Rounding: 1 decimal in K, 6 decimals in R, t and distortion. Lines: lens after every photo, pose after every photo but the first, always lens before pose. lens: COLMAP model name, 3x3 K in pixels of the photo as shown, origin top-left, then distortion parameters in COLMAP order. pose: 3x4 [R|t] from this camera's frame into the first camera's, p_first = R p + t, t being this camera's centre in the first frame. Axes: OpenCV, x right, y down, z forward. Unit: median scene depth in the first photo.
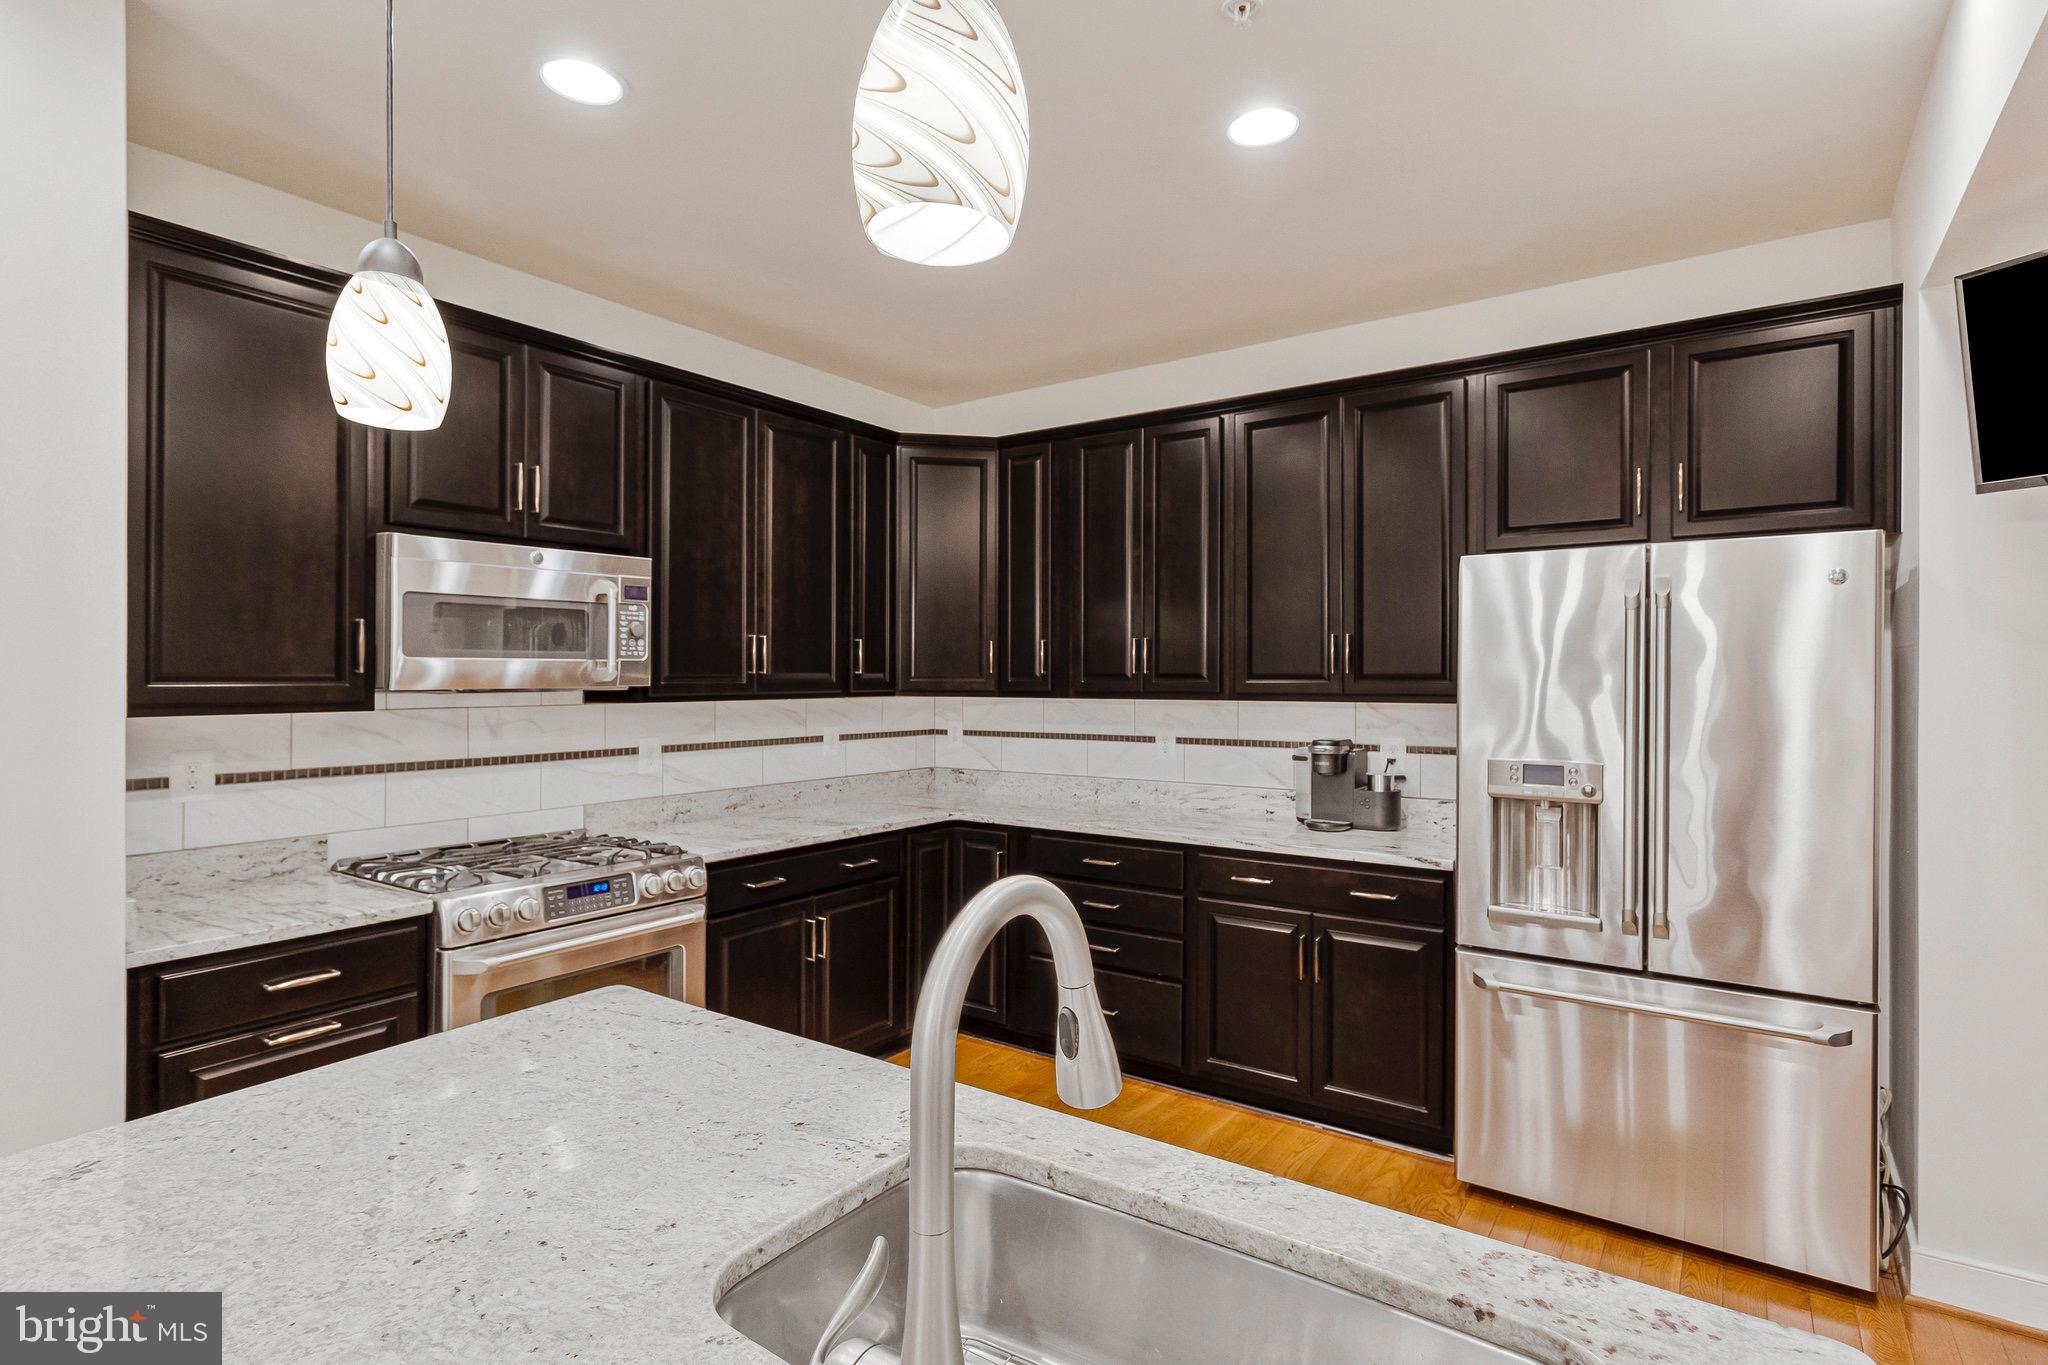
lens RADIAL K [[1023.7, 0, 1028.1], [0, 1023.7, 674.1], [0, 0, 1]] dist [-0.001010, -0.000001]
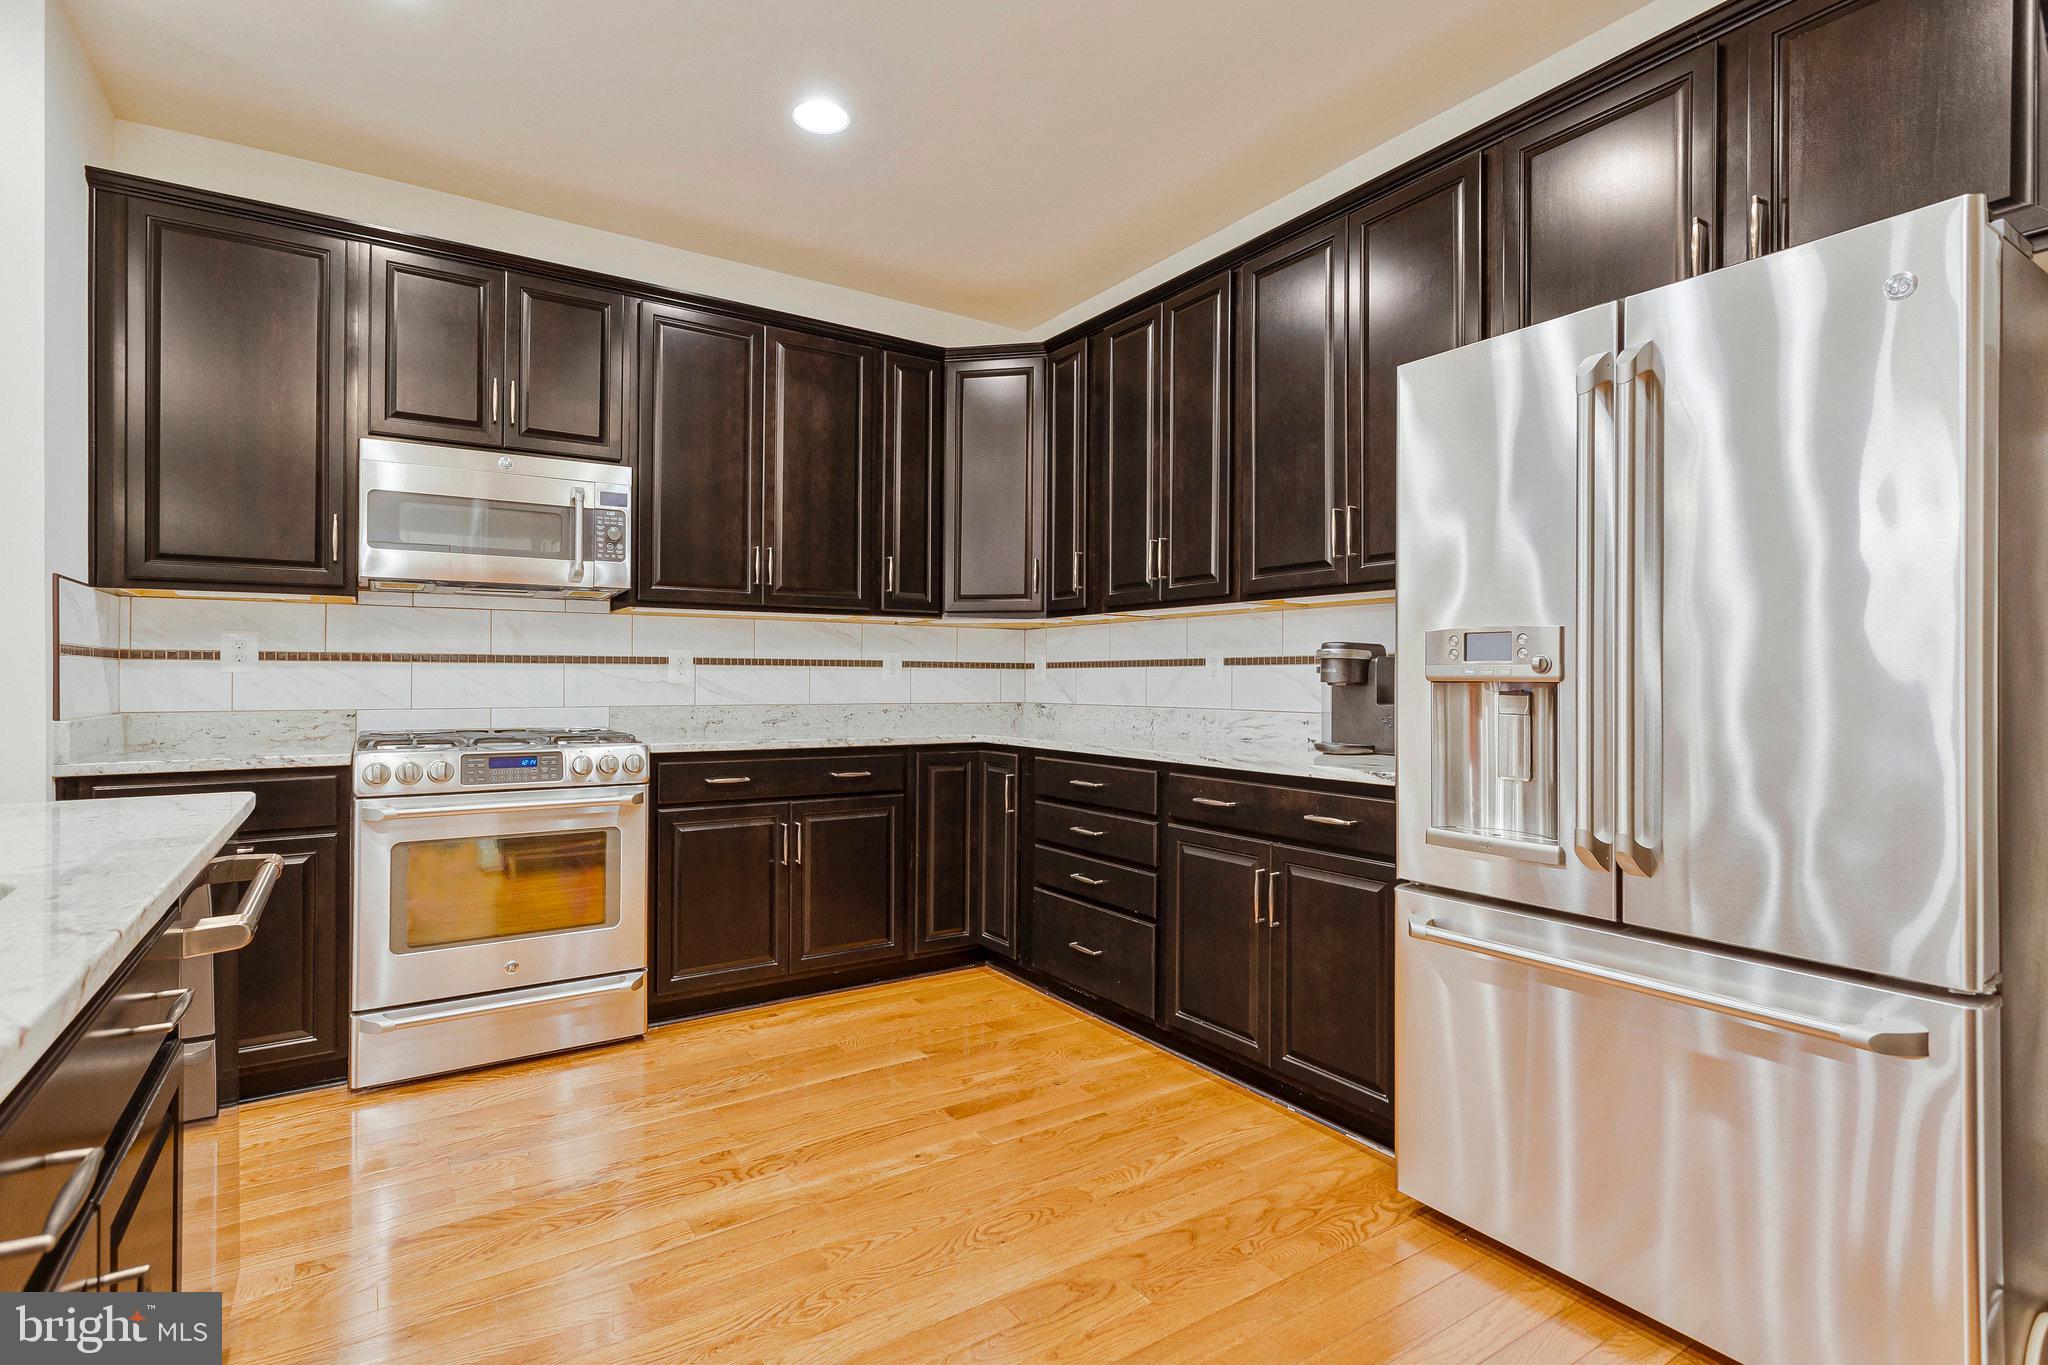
lens RADIAL K [[995.3, 0, 1032.4], [0, 995.3, 684.4], [0, 0, 1]] dist [0.002482, 0.000827]
pose [[0.931440, 0.004054, -0.363873, 0.360913], [-0.002543, 0.999986, 0.004634, 0.096747], [0.363886, -0.003391, 0.931437, 0.177746]]
